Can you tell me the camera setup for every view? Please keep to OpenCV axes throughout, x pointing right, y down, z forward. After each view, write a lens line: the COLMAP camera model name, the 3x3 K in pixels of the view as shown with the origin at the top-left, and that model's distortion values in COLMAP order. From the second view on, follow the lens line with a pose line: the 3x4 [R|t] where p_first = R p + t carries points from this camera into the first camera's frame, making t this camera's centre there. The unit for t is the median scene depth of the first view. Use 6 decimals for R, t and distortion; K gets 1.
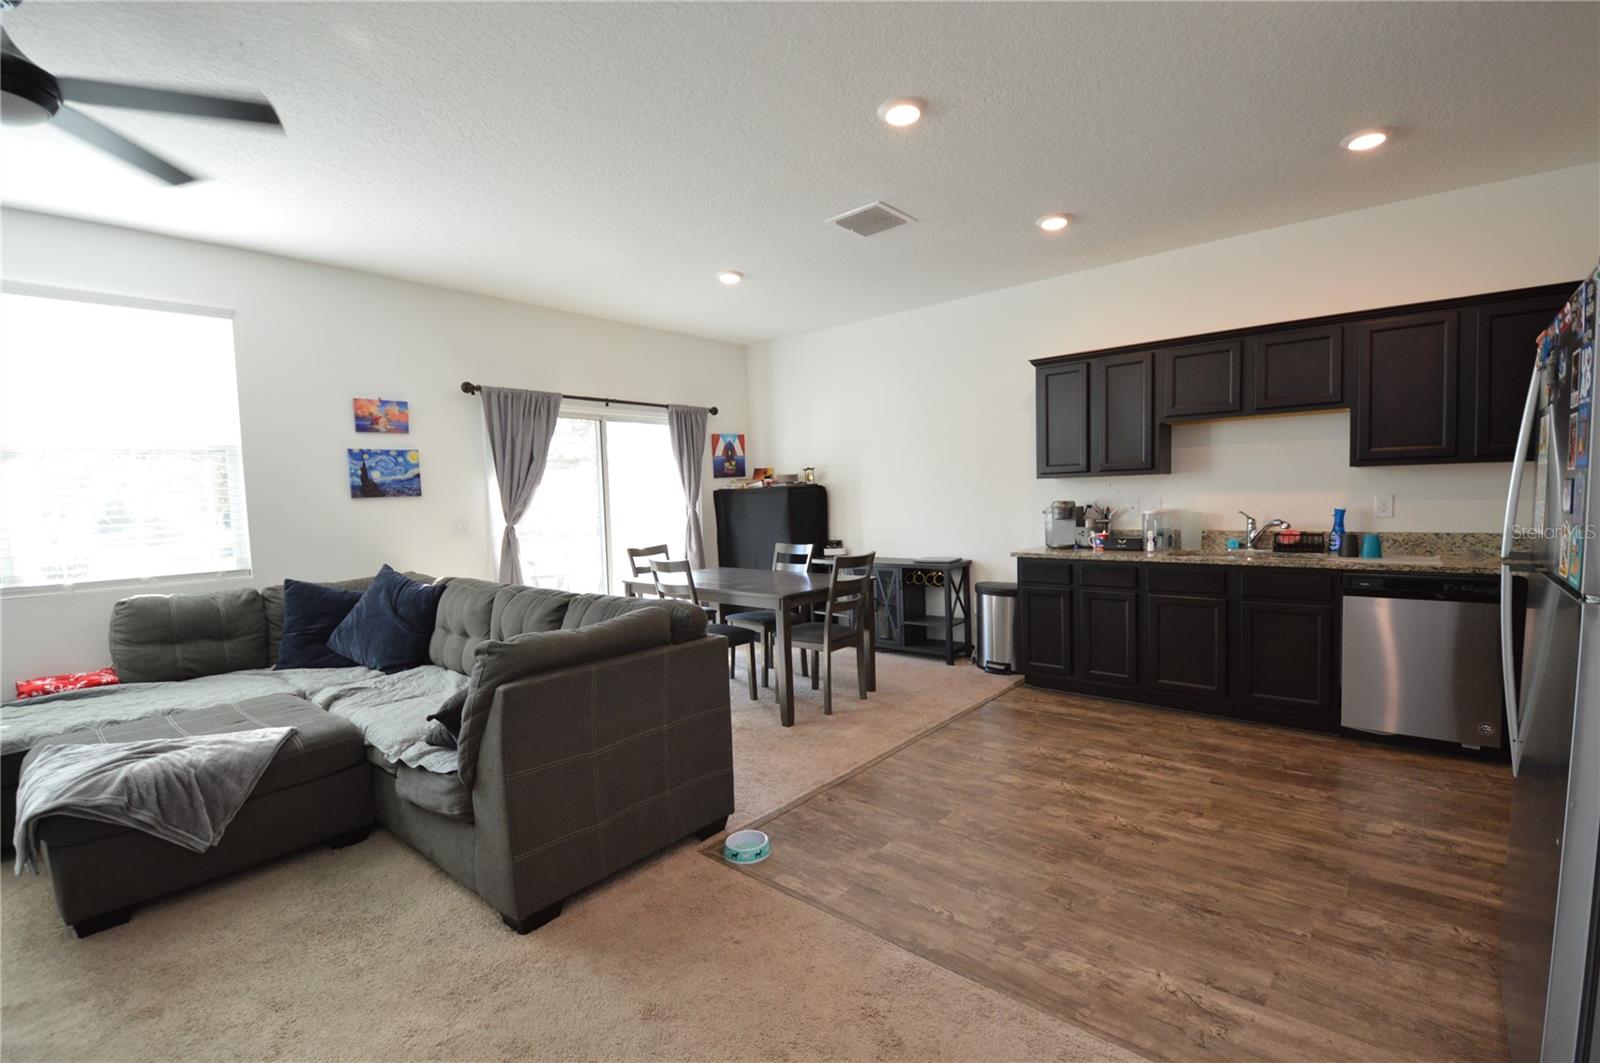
lens RADIAL K [[709.0, 0, 795.0], [0, 709.0, 536.0], [0, 0, 1]] dist [-0.003407, -0.010518]
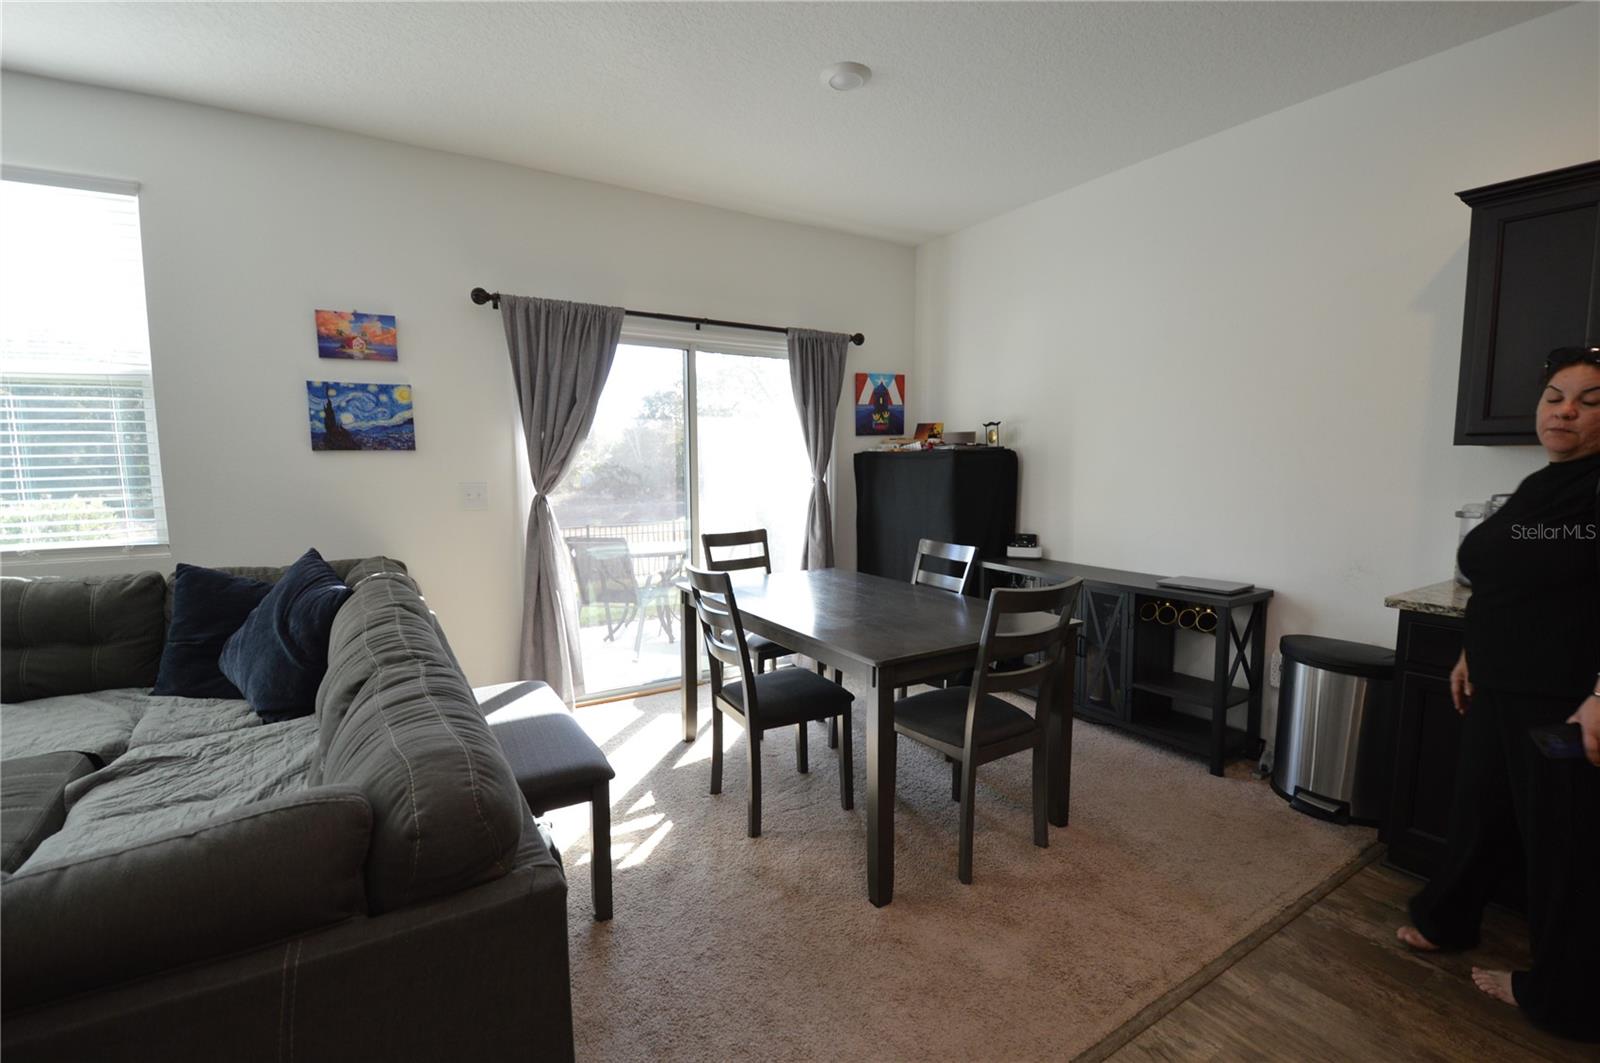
lens RADIAL K [[709.0, 0, 797.6], [0, 709.0, 544.1], [0, 0, 1]] dist [-0.003407, -0.010518]
pose [[0.956228, 0.061083, -0.286176, 0.059782], [-0.043316, 0.996743, 0.068016, -0.028335], [0.289399, -0.052643, 0.955760, 0.441718]]
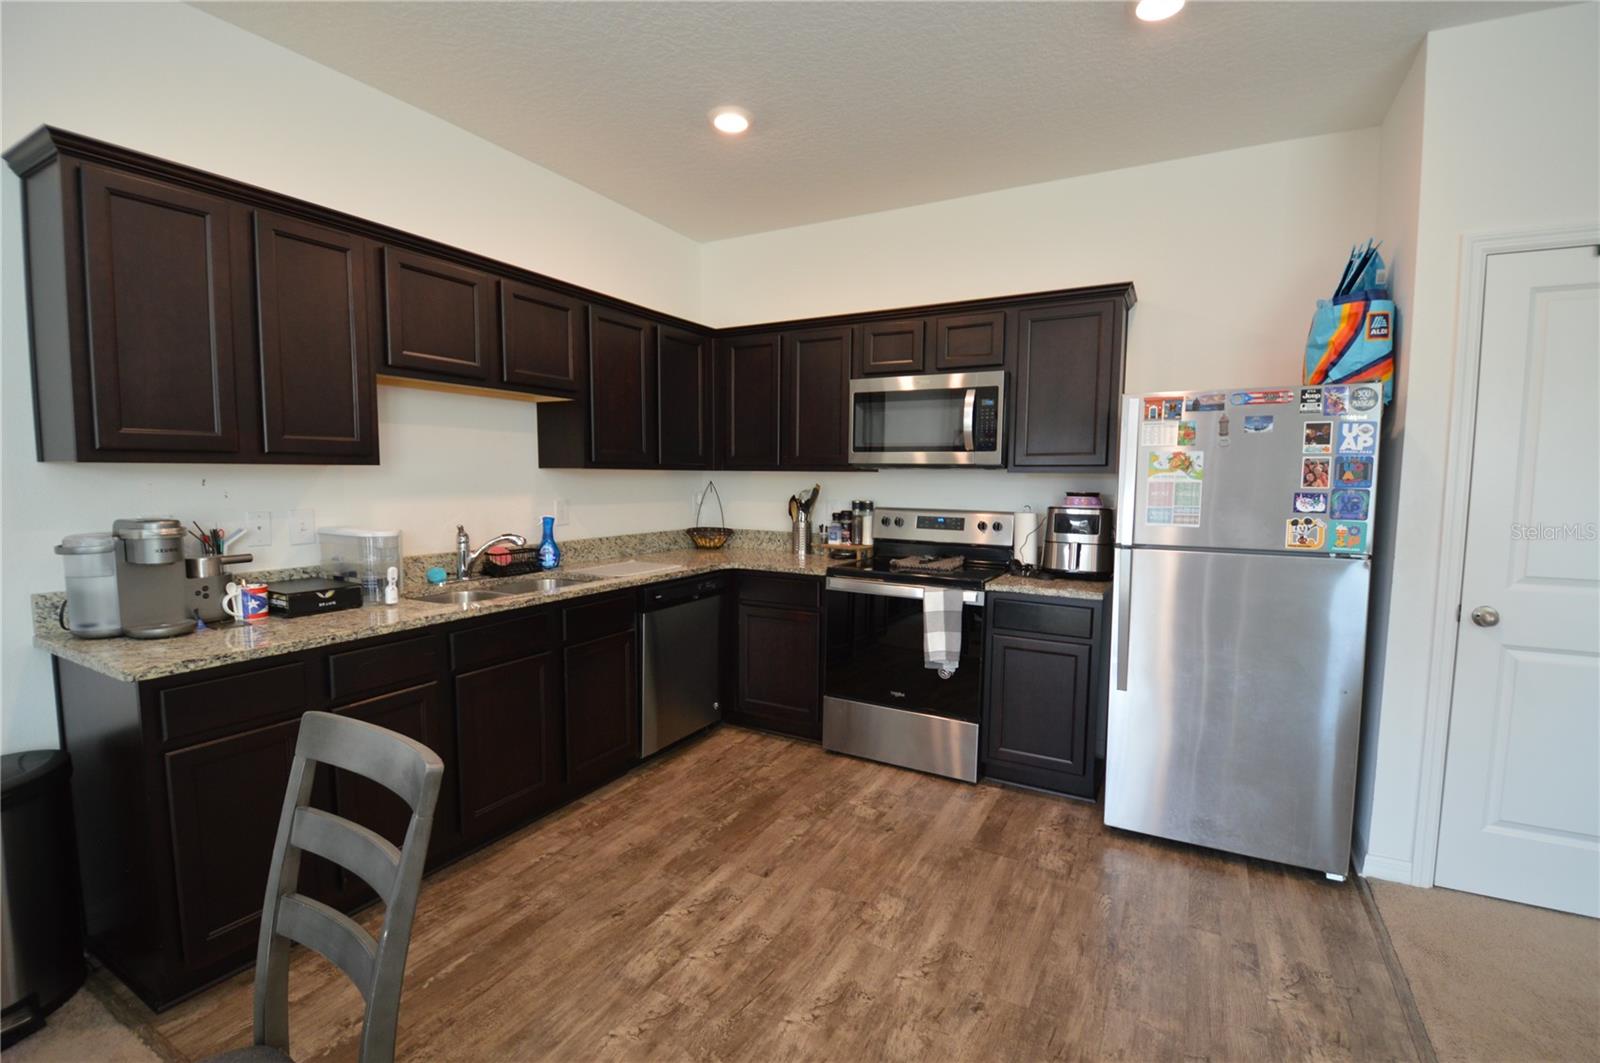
lens RADIAL K [[709.0, 0, 803.6], [0, 709.0, 532.7], [0, 0, 1]] dist [-0.003407, -0.010518]
pose [[-0.216818, -0.048943, 0.974984, -0.103751], [0.058418, 0.996302, 0.063004, -0.047580], [-0.974463, 0.070617, -0.213157, 0.757619]]
